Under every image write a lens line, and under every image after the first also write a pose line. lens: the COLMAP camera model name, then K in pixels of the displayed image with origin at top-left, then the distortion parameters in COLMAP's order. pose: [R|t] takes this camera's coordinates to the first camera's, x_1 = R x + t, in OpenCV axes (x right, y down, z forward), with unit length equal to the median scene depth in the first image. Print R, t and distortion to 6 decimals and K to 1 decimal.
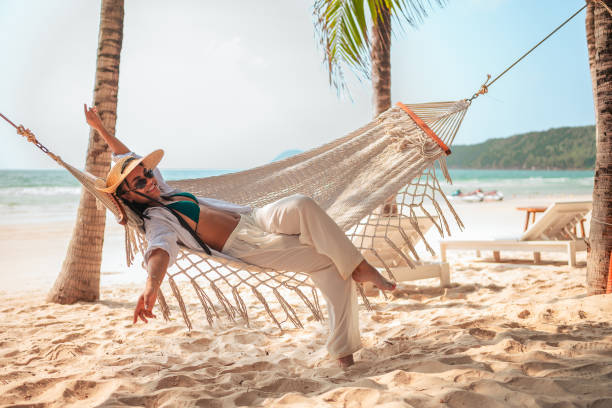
lens RADIAL K [[598.6, 0, 306.2], [0, 598.6, 199.9], [0, 0, 1]] dist [-0.022296, -0.015727]
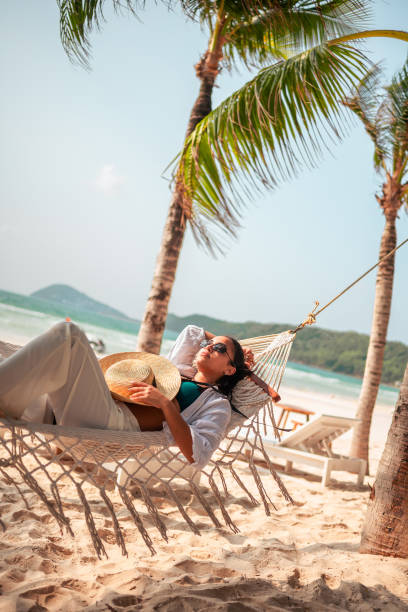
lens RADIAL K [[584.5, 0, 204.0], [0, 584.5, 306.0], [0, 0, 1]] dist [-0.022807, -0.006906]
pose [[0.945737, 0.245070, 0.213358, 0.006156], [-0.227132, 0.968158, -0.105265, -0.024168], [-0.232362, 0.051093, 0.971286, 0.163879]]
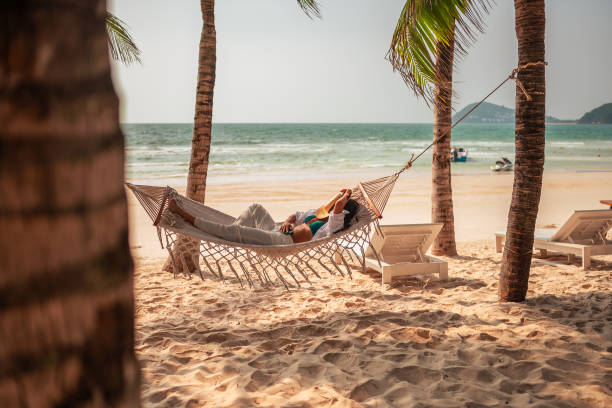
lens RADIAL K [[607.2, 0, 306.0], [0, 607.2, 204.0], [0, 0, 1]] dist [-0.026357, -0.026659]
pose [[0.955449, 0.037520, -0.292763, 0.302263], [-0.013577, 0.996424, 0.083391, -0.108947], [0.294845, -0.075701, 0.952542, -0.260456]]
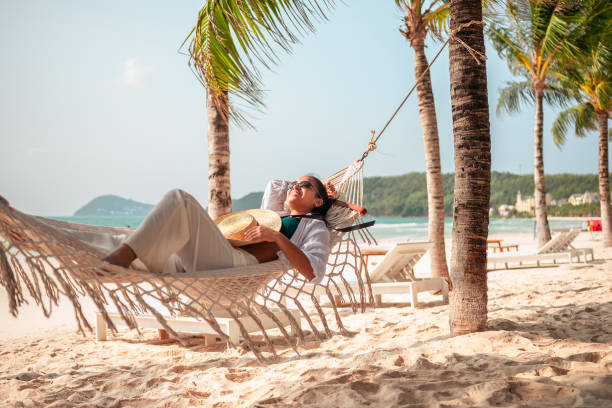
lens RADIAL K [[609.9, 0, 312.1], [0, 609.9, 203.5], [0, 0, 1]] dist [-0.017864, -0.012684]
pose [[0.954252, 0.007884, 0.298899, -0.024854], [0.013795, 0.997427, -0.070352, 0.008541], [-0.298685, 0.071257, 0.951688, 0.077989]]
